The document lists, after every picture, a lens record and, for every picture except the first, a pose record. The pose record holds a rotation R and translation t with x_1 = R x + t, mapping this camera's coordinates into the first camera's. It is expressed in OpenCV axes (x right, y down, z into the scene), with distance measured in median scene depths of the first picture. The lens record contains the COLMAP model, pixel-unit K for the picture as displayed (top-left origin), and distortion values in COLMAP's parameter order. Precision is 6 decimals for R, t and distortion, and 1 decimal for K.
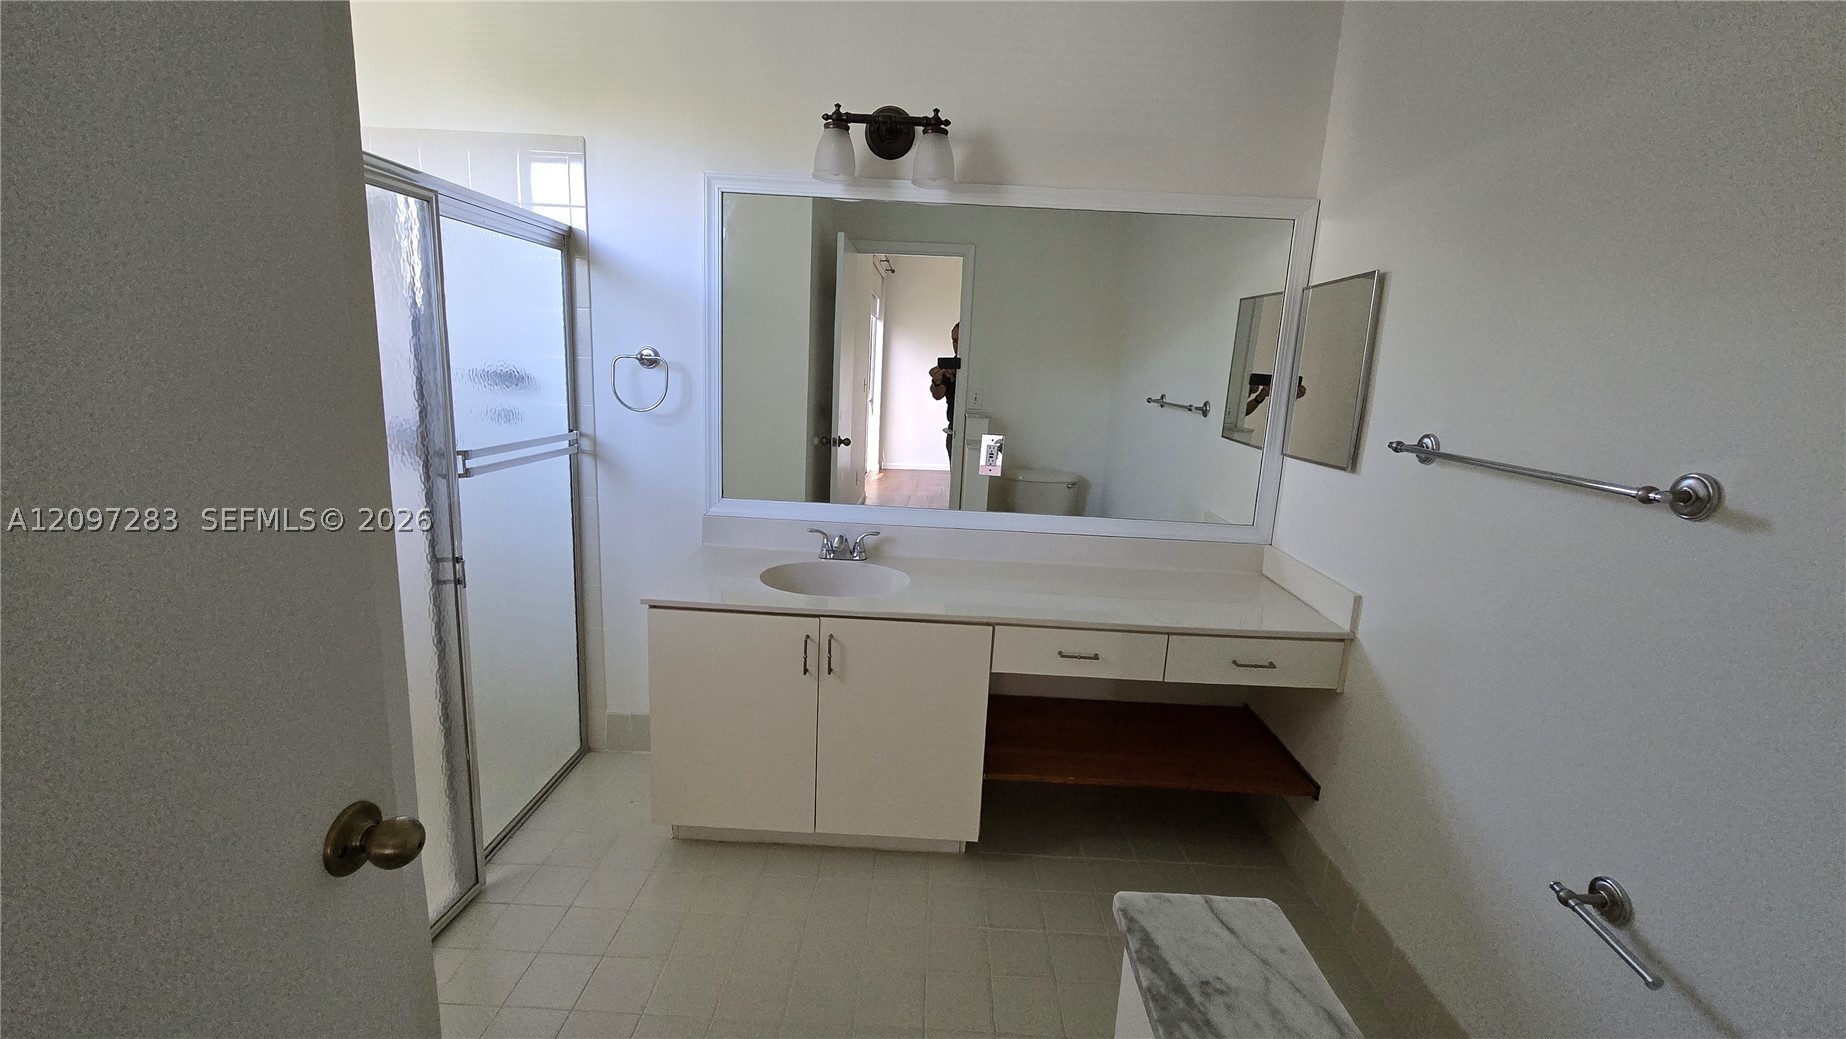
lens RADIAL K [[757.3, 0, 921.3], [0, 757.3, 513.3], [0, 0, 1]] dist [-0.023555, 0.000201]
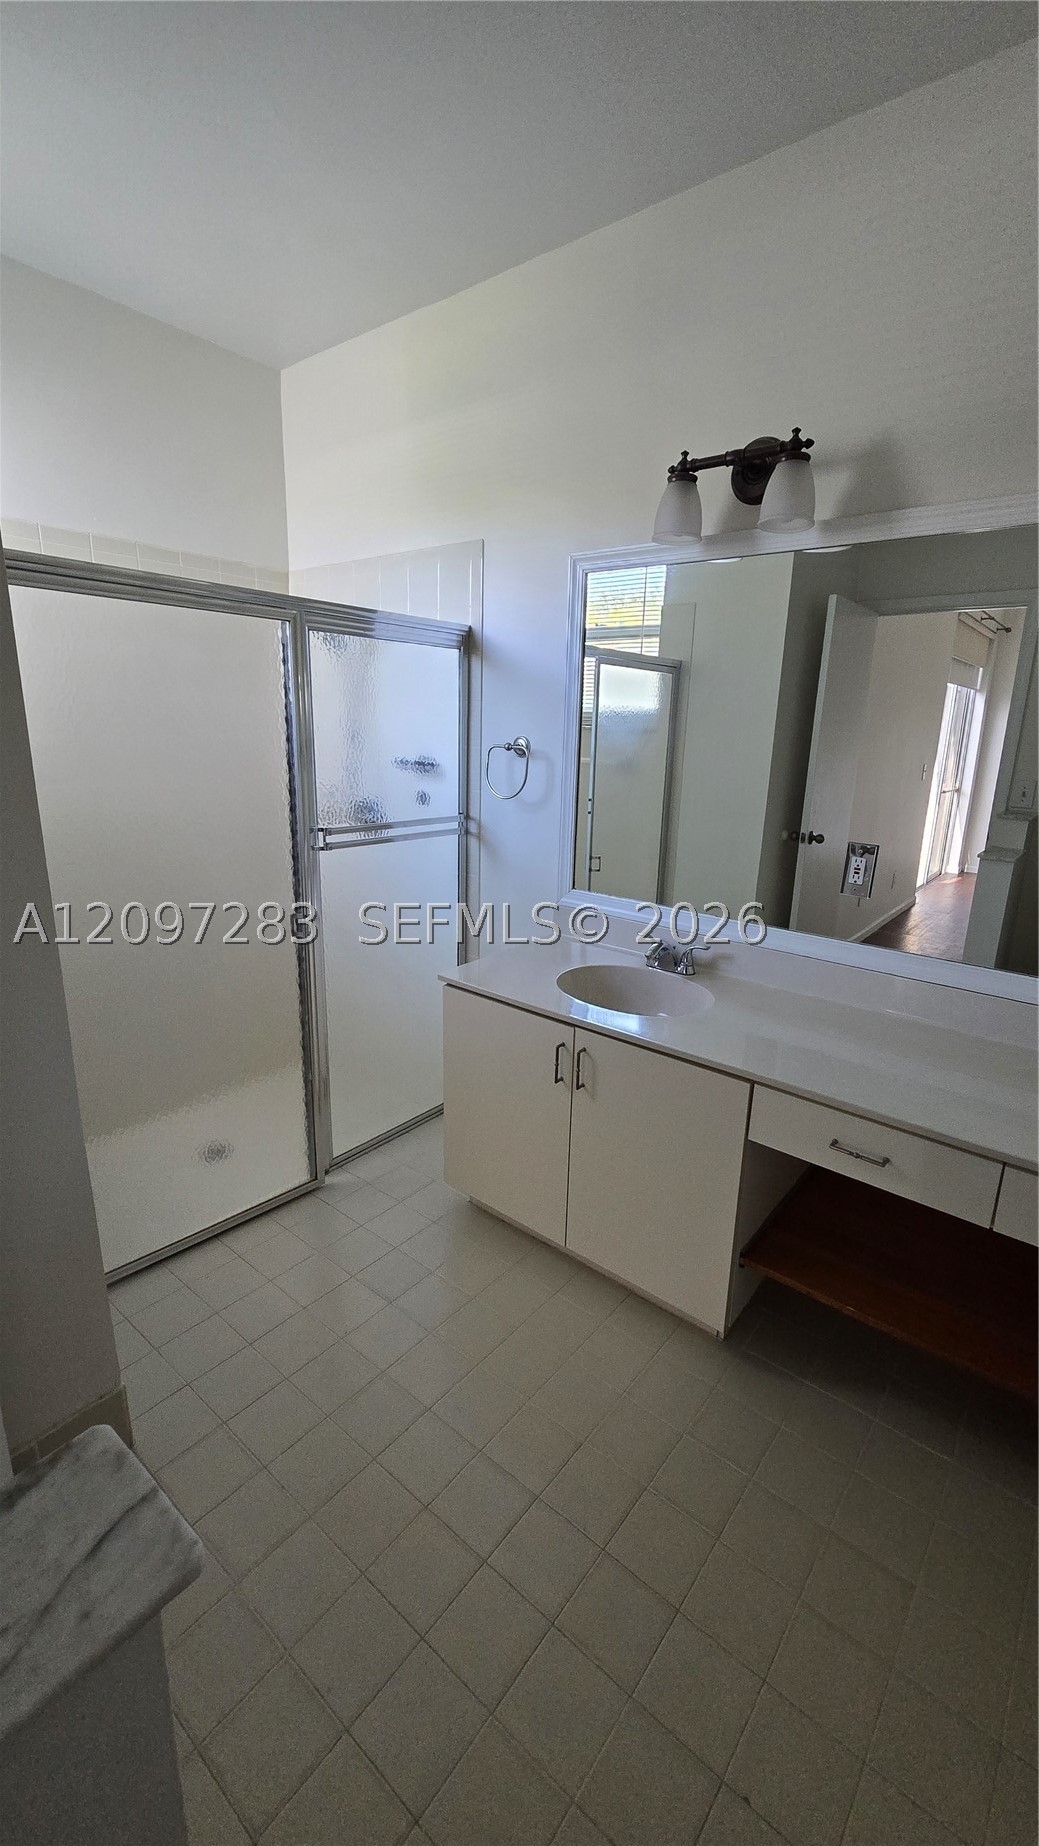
lens RADIAL K [[758.0, 0, 519.5], [0, 758.0, 923.0], [0, 0, 1]] dist [0.001217, 0.000540]
pose [[0.791967, 0.130569, -0.596440, 0.316560], [-0.108958, 0.991409, 0.072357, -0.045498], [0.600763, 0.007682, 0.799390, 0.182102]]
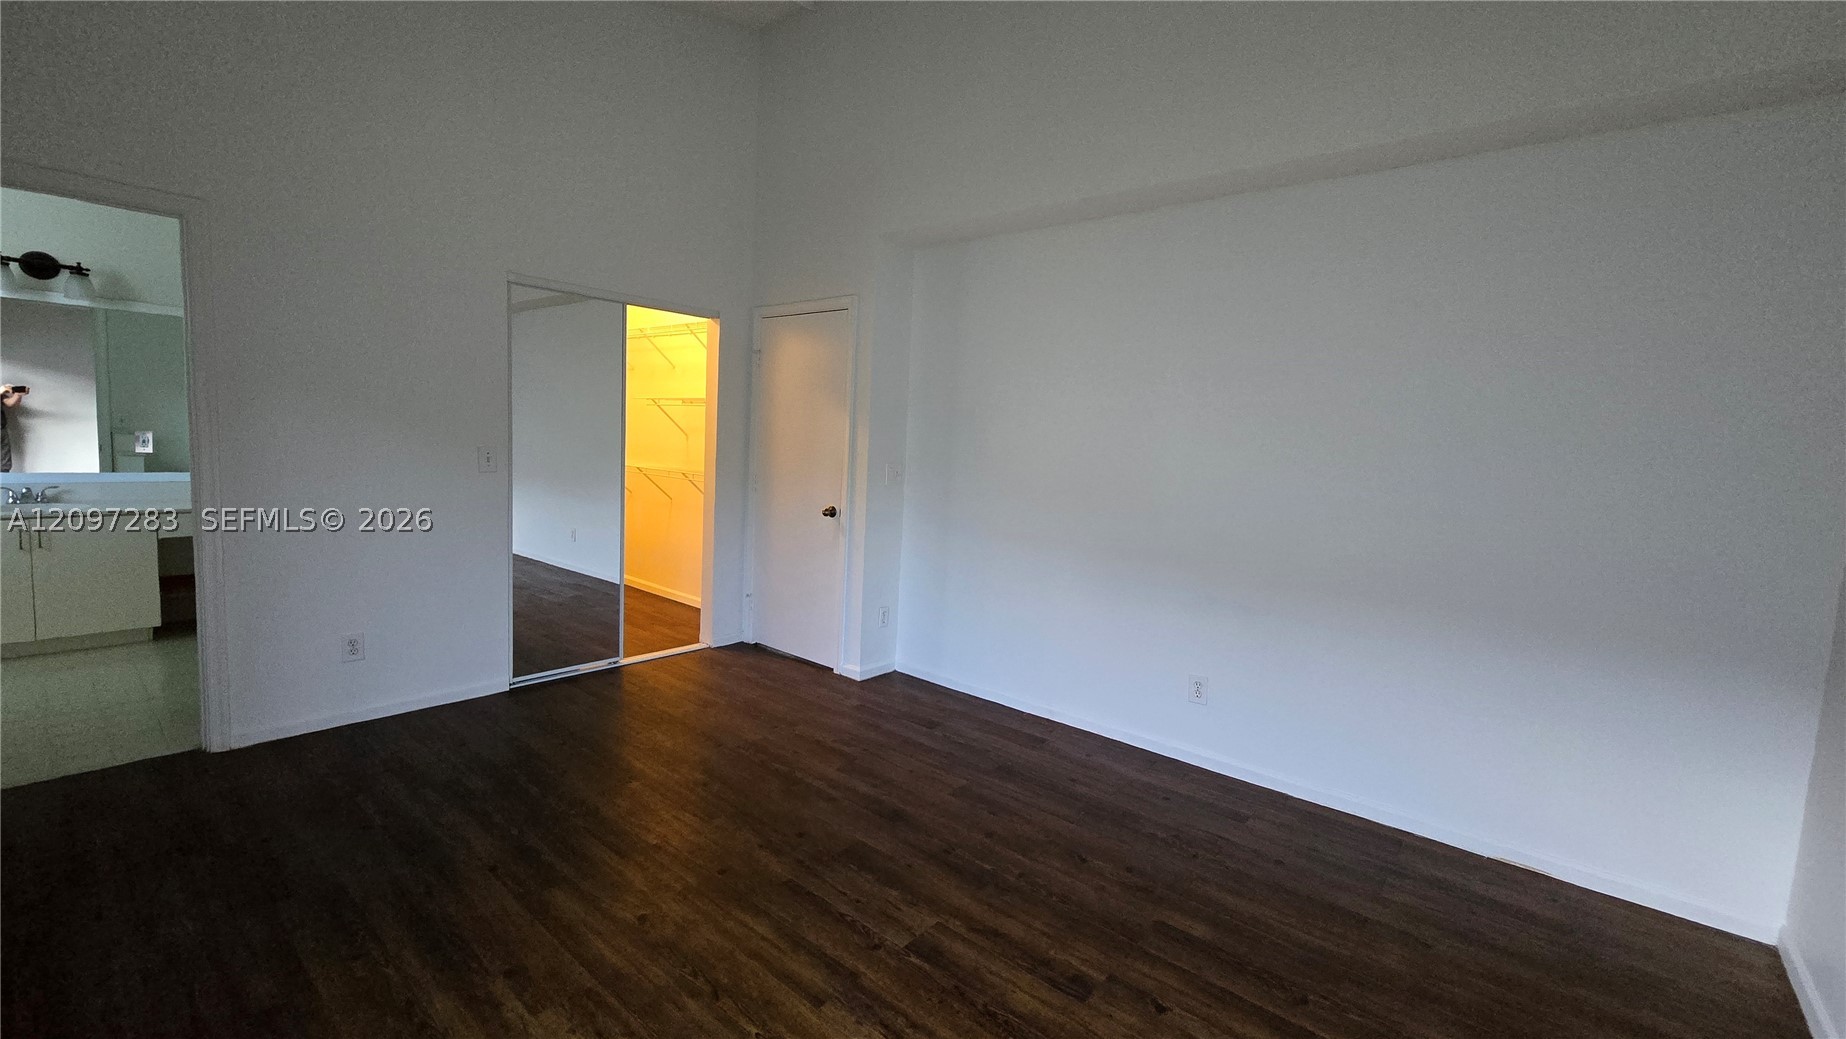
lens RADIAL K [[758.0, 0, 921.8], [0, 758.0, 510.5], [0, 0, 1]] dist [0.001217, 0.000540]
pose [[0.620776, -0.086929, 0.779154, -0.204068], [0.145675, 0.989316, -0.005688, 0.410461], [-0.770335, 0.117034, 0.626807, -1.760022]]
